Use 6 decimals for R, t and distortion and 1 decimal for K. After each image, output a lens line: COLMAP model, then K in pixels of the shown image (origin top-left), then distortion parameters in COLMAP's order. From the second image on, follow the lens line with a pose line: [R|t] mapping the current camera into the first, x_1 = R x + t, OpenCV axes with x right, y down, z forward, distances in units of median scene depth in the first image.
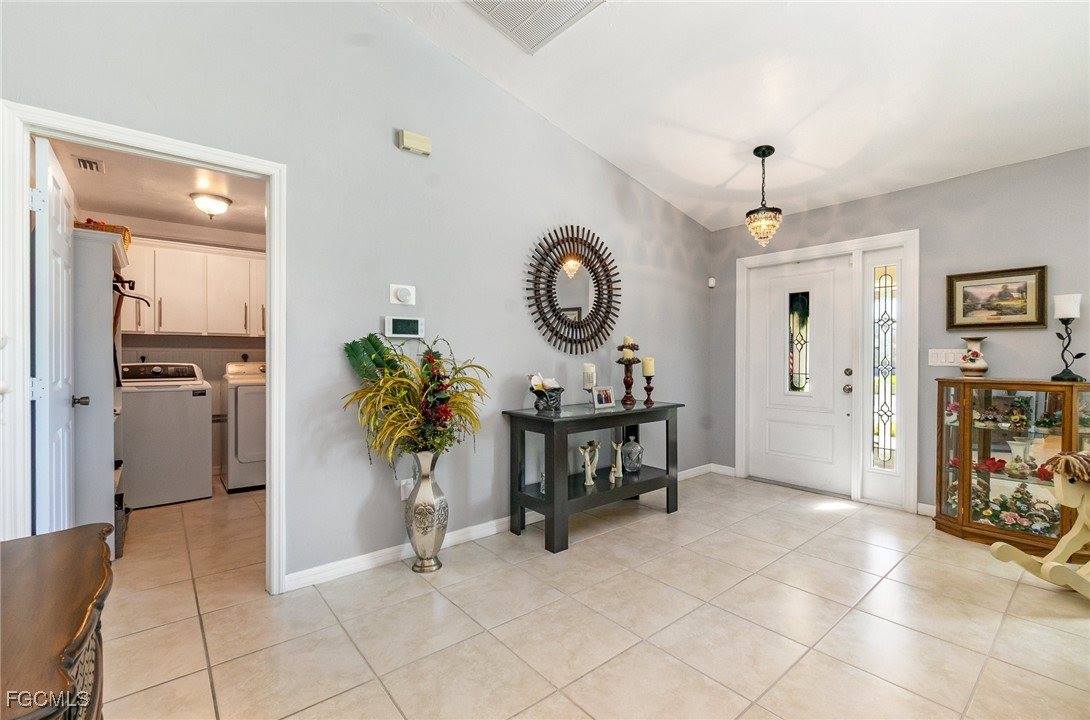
lens RADIAL K [[474.2, 0, 545.9], [0, 474.2, 359.4], [0, 0, 1]] dist [-0.003874, -0.000420]
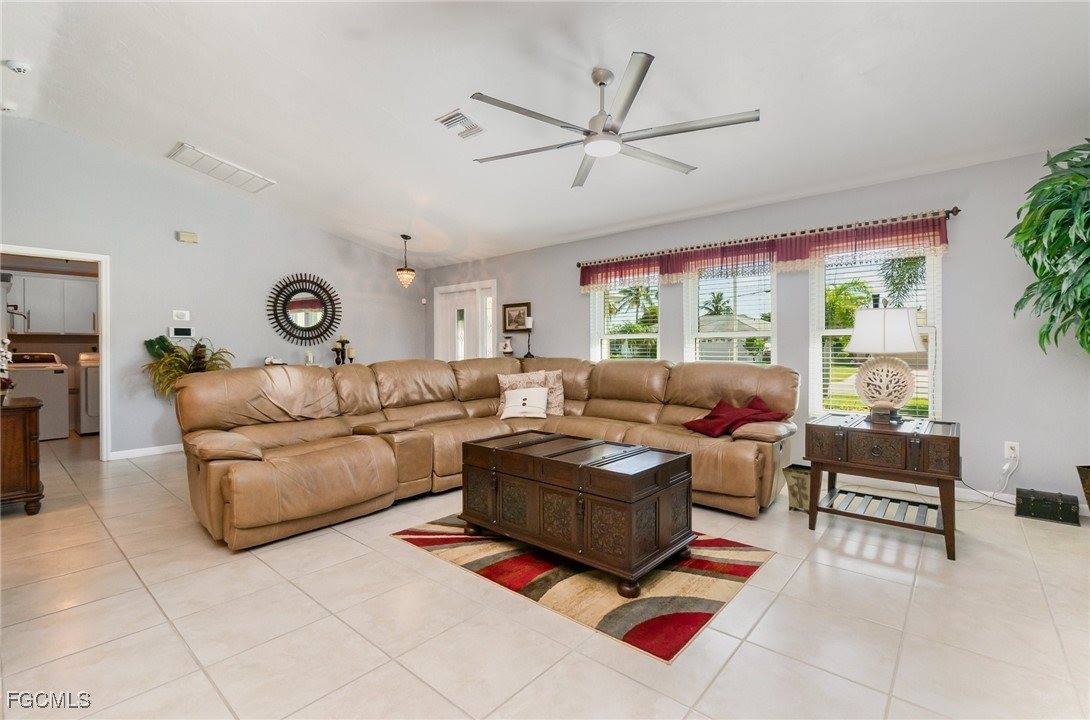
lens RADIAL K [[487.1, 0, 549.3], [0, 487.1, 354.8], [0, 0, 1]] dist [-0.000364, 0.000245]
pose [[0.985647, -0.006679, 0.168688, 0.649430], [0.005926, 0.999970, 0.004966, 0.019115], [-0.168716, -0.003895, 0.985657, -0.941533]]
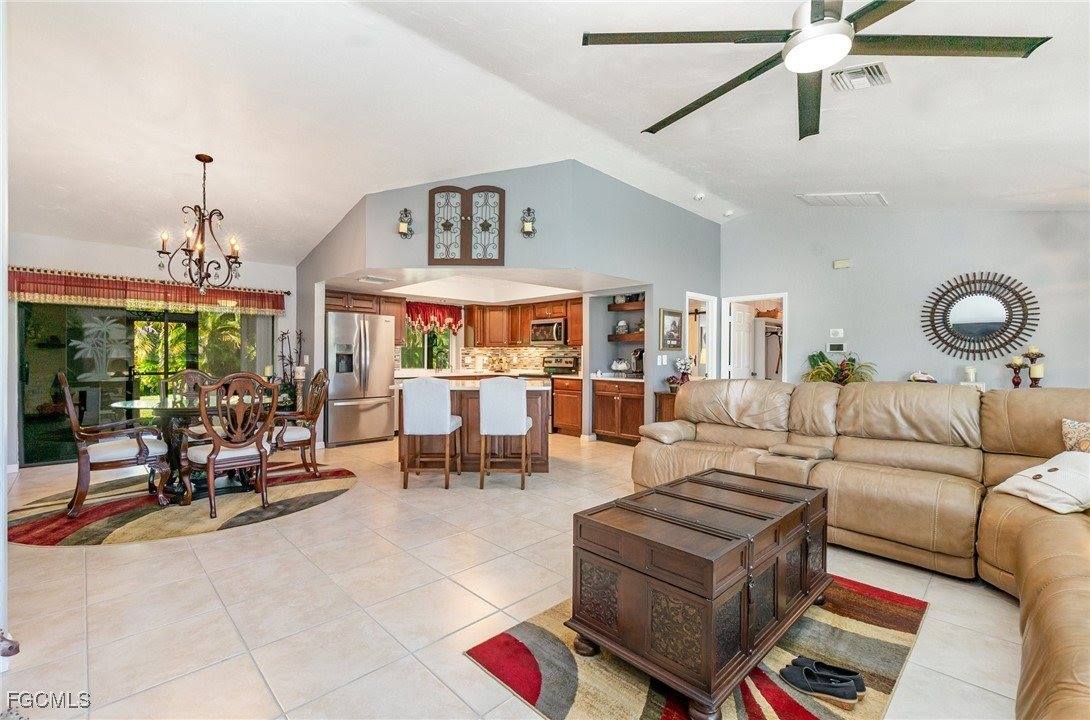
lens RADIAL K [[474.2, 0, 545.9], [0, 474.2, 359.4], [0, 0, 1]] dist [-0.003874, -0.000420]
pose [[0.083633, 0.006779, -0.996474, 1.393756], [-0.012538, 0.999905, 0.005751, -0.005072], [0.996418, 0.012013, 0.083710, -0.434532]]
